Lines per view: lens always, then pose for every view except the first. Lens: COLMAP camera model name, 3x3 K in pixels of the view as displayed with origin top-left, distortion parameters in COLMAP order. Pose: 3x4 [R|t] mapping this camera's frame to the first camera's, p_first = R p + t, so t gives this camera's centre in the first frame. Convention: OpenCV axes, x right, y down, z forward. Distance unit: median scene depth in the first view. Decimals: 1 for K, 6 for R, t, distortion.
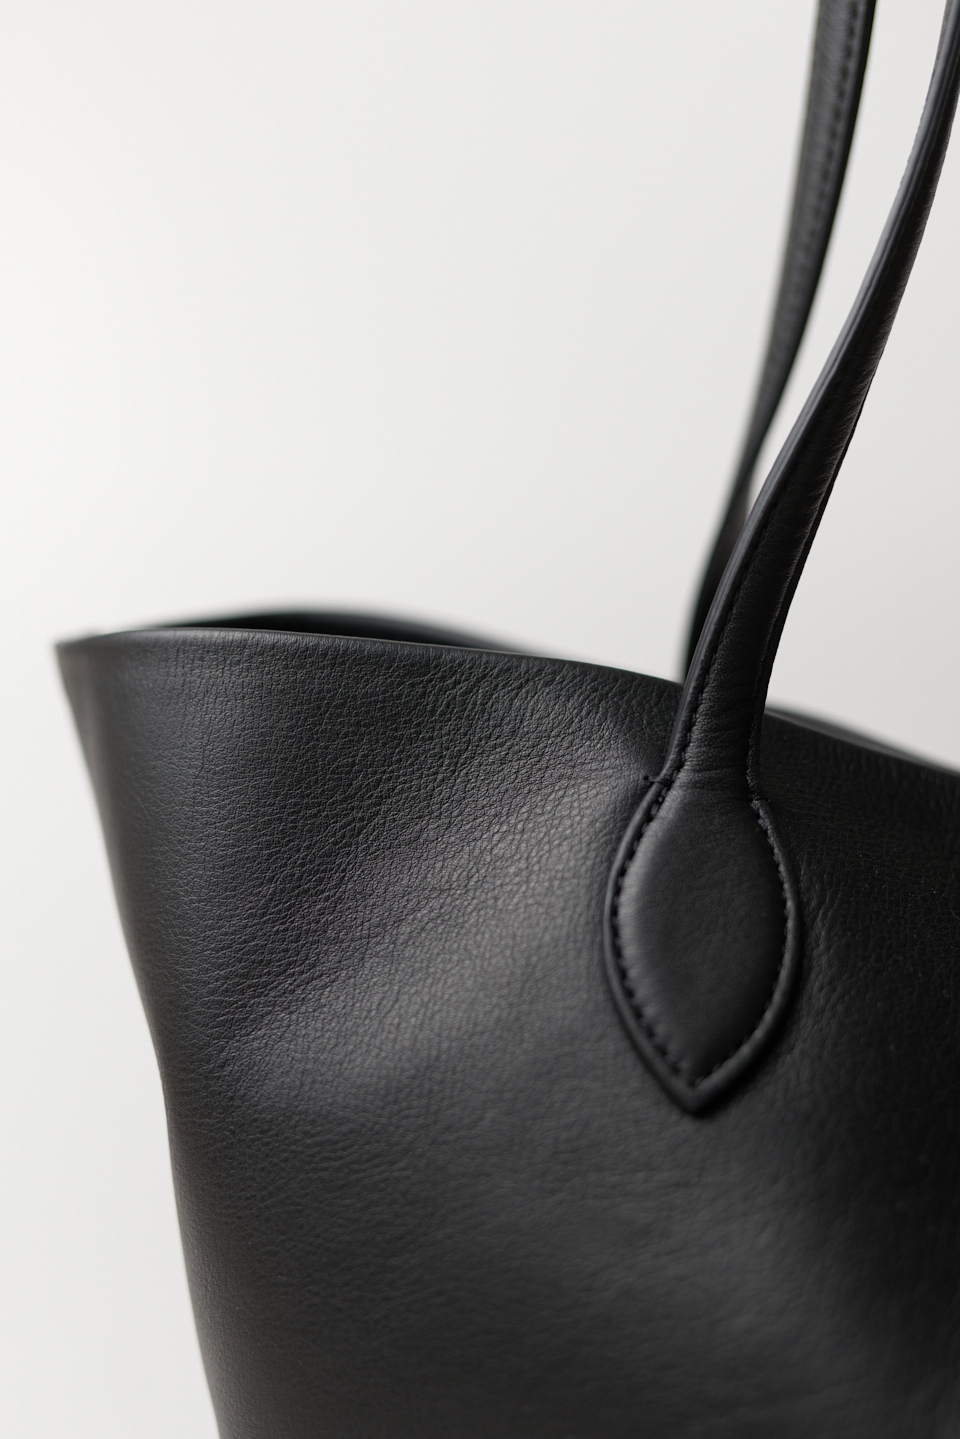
lens RADIAL K [[2885.7, 0, 475.9], [0, 2885.7, 719.0], [0, 0, 1]] dist [0.069900, 0.000000]
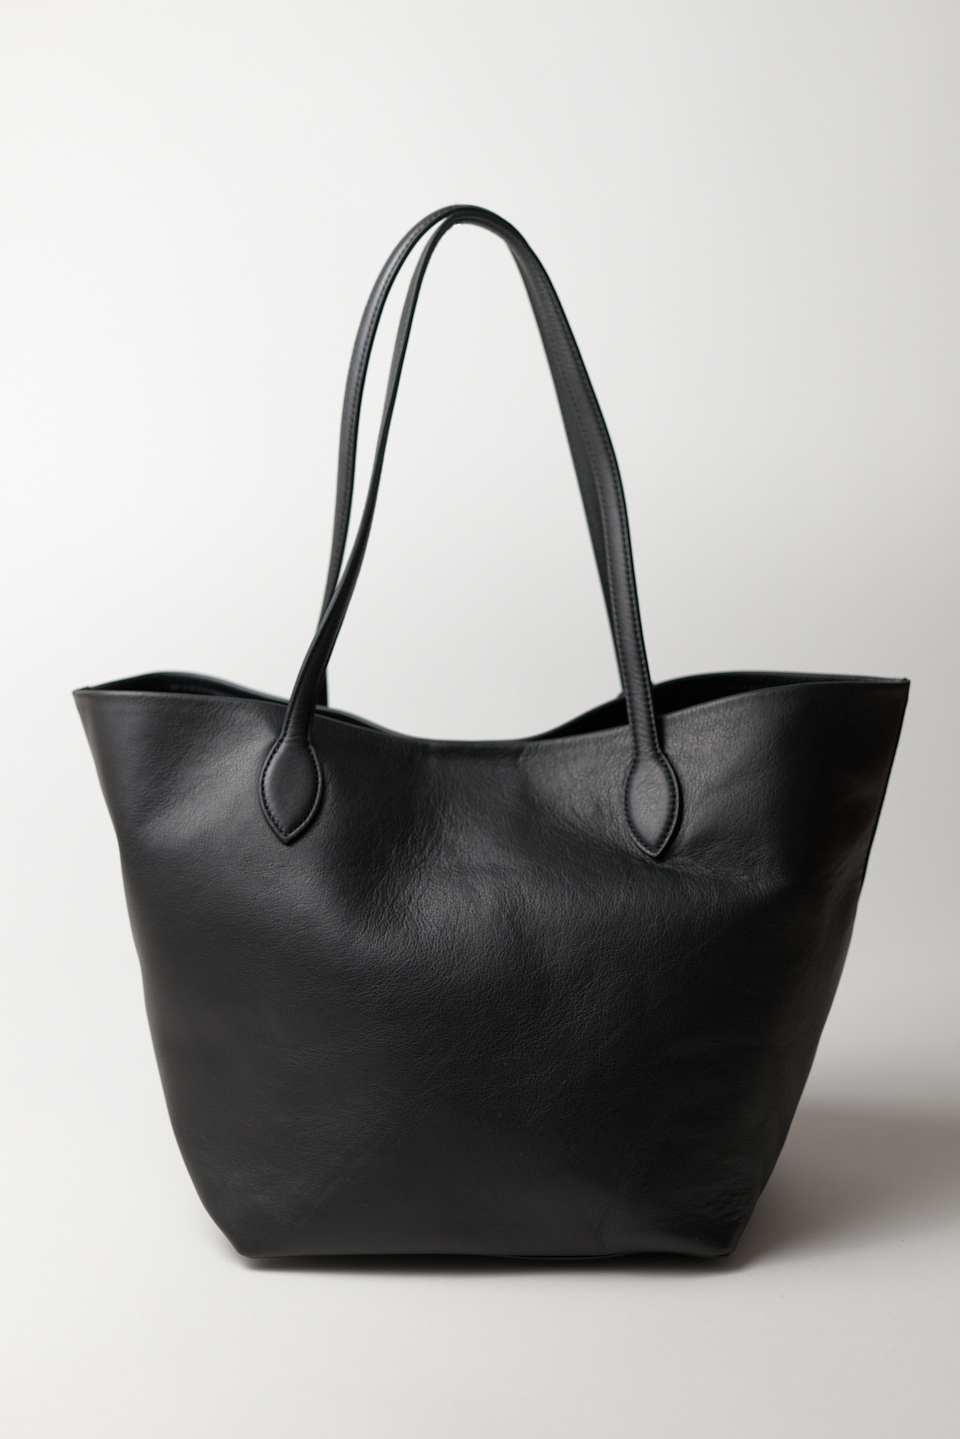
lens RADIAL K [[2885.7, 0, 488.6], [0, 2885.7, 716.8], [0, 0, 1]] dist [0.069900, 0.000000]
pose [[0.998852, -0.017408, 0.044628, 0.151775], [0.015919, 0.999312, 0.033503, -0.104075], [-0.045181, -0.032754, 0.998442, -2.109733]]
